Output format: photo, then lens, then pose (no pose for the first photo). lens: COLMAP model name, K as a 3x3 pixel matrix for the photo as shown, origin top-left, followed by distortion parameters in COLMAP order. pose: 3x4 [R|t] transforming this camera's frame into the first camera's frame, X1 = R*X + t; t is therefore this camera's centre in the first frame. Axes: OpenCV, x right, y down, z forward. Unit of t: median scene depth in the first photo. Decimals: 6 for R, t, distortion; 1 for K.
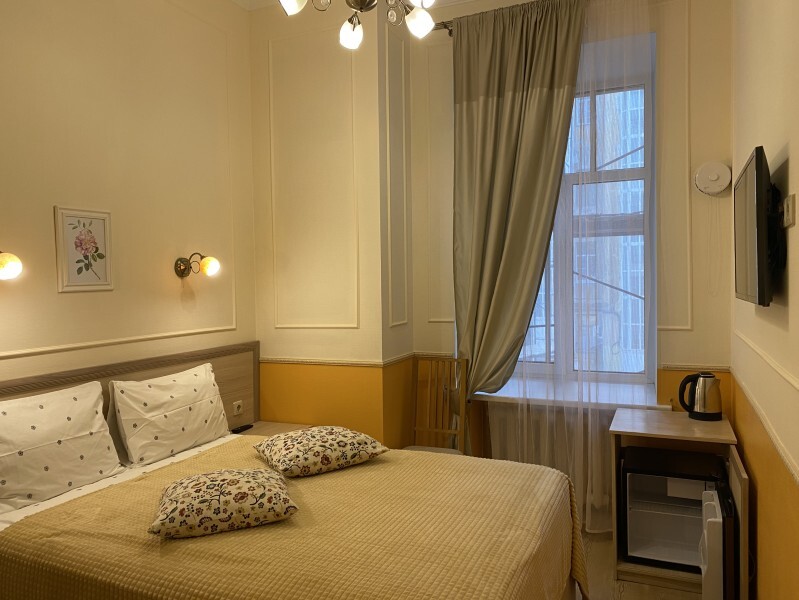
lens RADIAL K [[613.9, 0, 399.5], [0, 613.9, 300.0], [0, 0, 1]] dist [0.005267, 0.002660]
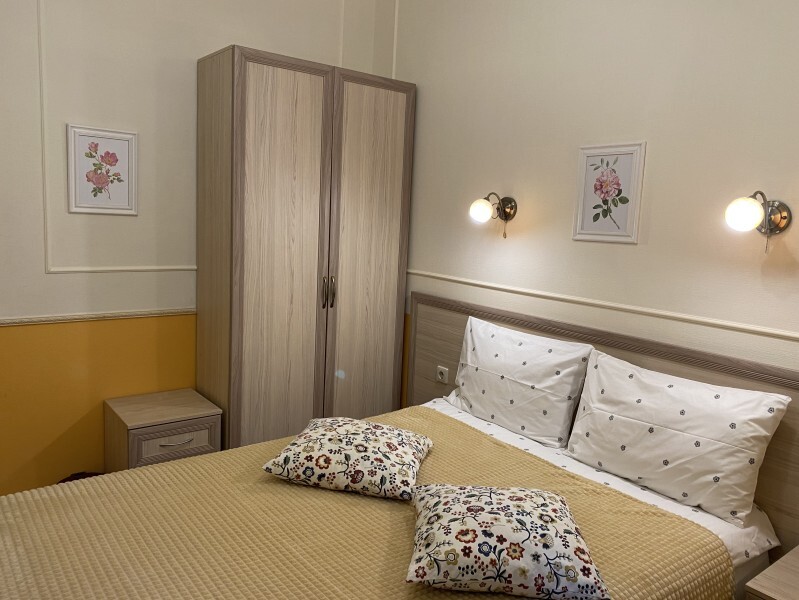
lens RADIAL K [[613.9, 0, 399.5], [0, 613.9, 300.0], [0, 0, 1]] dist [0.005267, 0.002660]
pose [[-0.479123, 0.113087, -0.870432, 0.390610], [-0.073897, 0.982948, 0.168381, -0.058317], [0.874631, 0.144998, -0.462597, 1.169236]]
